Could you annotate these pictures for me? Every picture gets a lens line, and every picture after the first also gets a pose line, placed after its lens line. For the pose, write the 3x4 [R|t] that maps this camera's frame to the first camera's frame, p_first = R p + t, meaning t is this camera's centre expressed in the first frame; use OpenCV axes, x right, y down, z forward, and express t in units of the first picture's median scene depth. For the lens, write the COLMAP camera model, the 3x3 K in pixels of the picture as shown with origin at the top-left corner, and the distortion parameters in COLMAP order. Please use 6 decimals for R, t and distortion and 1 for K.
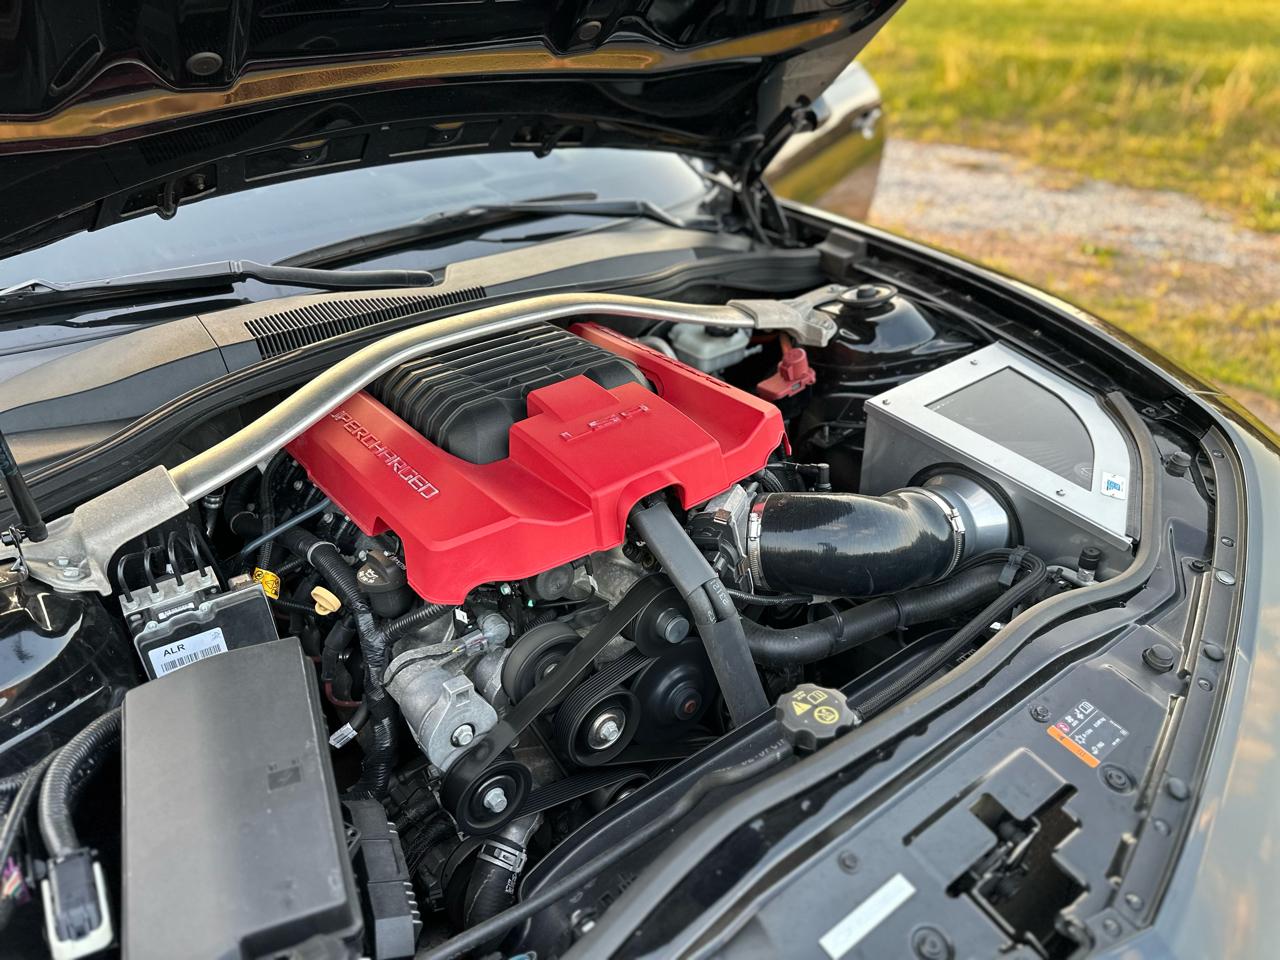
lens RADIAL K [[916.5, 0, 618.1], [0, 916.5, 480.1], [0, 0, 1]] dist [0.034371, -0.047621]
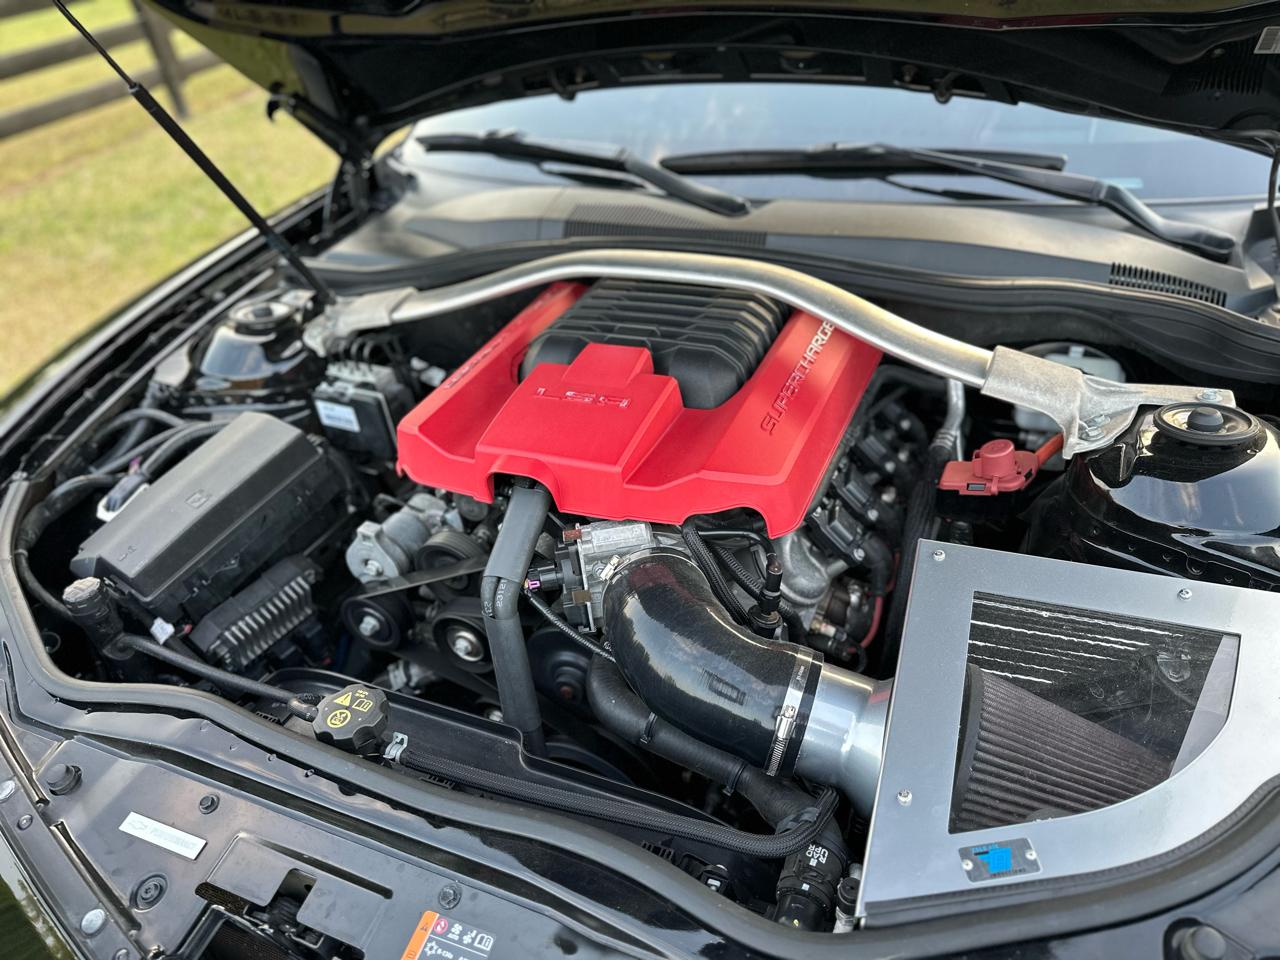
lens RADIAL K [[907.6, 0, 645.0], [0, 907.6, 477.8], [0, 0, 1]] dist [0.015899, -0.018708]
pose [[0.504969, 0.479108, -0.717957, 0.601654], [-0.360311, 0.872866, 0.329061, -0.262496], [0.784336, 0.092522, 0.613398, 0.370979]]
